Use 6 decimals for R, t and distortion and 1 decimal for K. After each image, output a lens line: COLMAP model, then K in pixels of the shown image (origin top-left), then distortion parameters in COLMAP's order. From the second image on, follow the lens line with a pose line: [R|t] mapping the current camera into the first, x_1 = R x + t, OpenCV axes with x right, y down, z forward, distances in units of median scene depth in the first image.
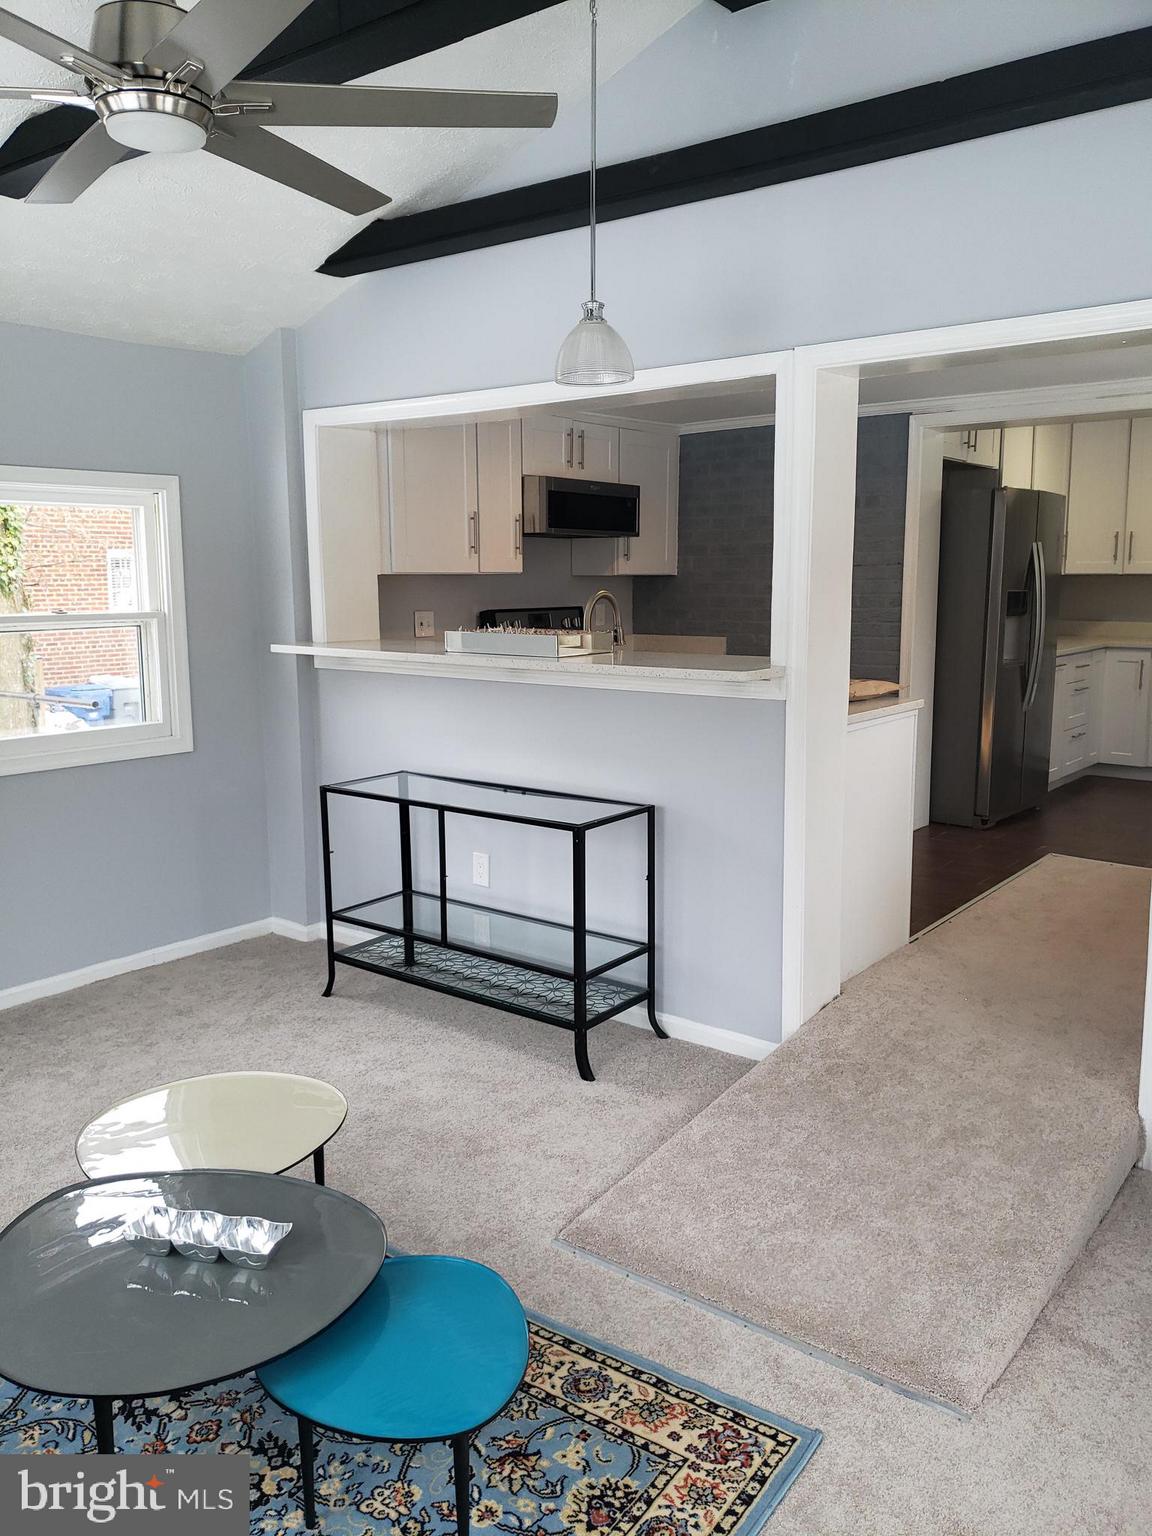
lens RADIAL K [[1190.6, 0, 588.9], [0, 1190.6, 744.5], [0, 0, 1]] dist [0.015197, 0.005807]
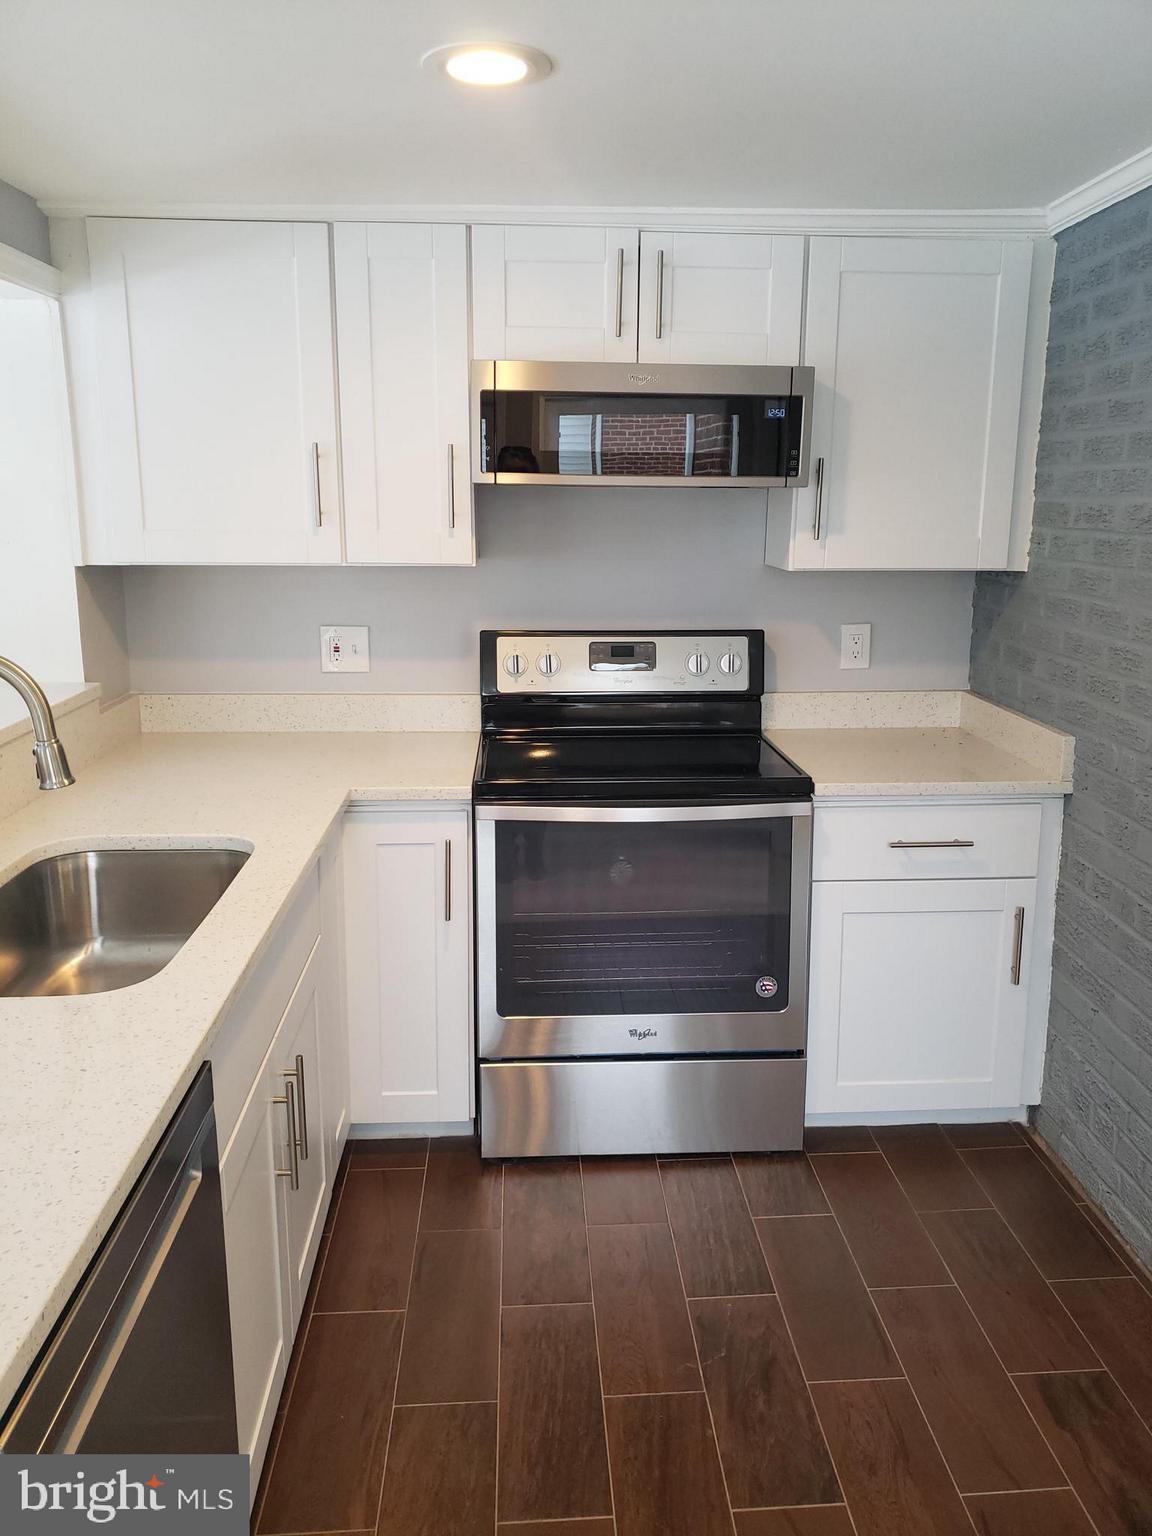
lens RADIAL K [[1190.6, 0, 576.7], [0, 1190.6, 722.1], [0, 0, 1]] dist [0.015197, 0.005807]
pose [[0.679885, 0.146129, -0.718611, 0.441317], [-0.113915, 0.989095, 0.093356, -0.173898], [0.724416, 0.018390, 0.689117, 0.922984]]
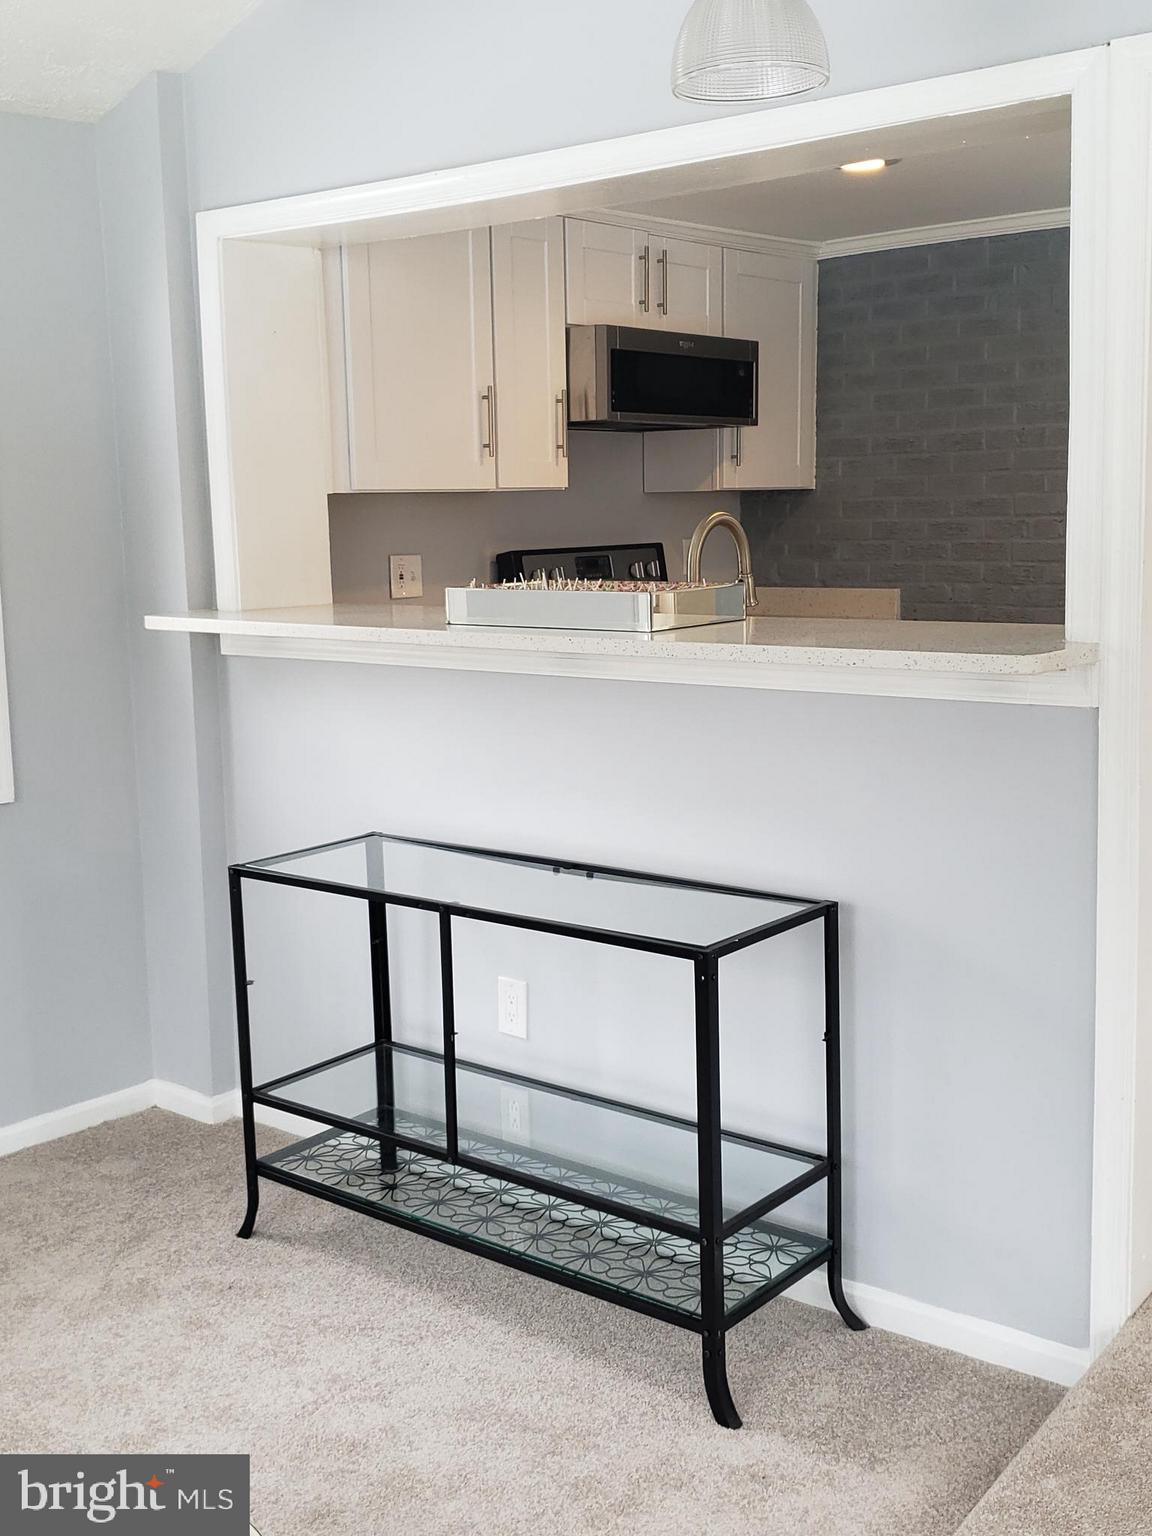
lens RADIAL K [[1719.2, 0, 573.5], [0, 1719.2, 720.1], [0, 0, 1]] dist [0.052669, 0.000000]
pose [[0.999268, -0.014190, -0.035539, -0.031649], [0.013623, 0.999777, -0.016135, -0.018089], [0.035760, 0.015639, 0.999238, 0.181167]]
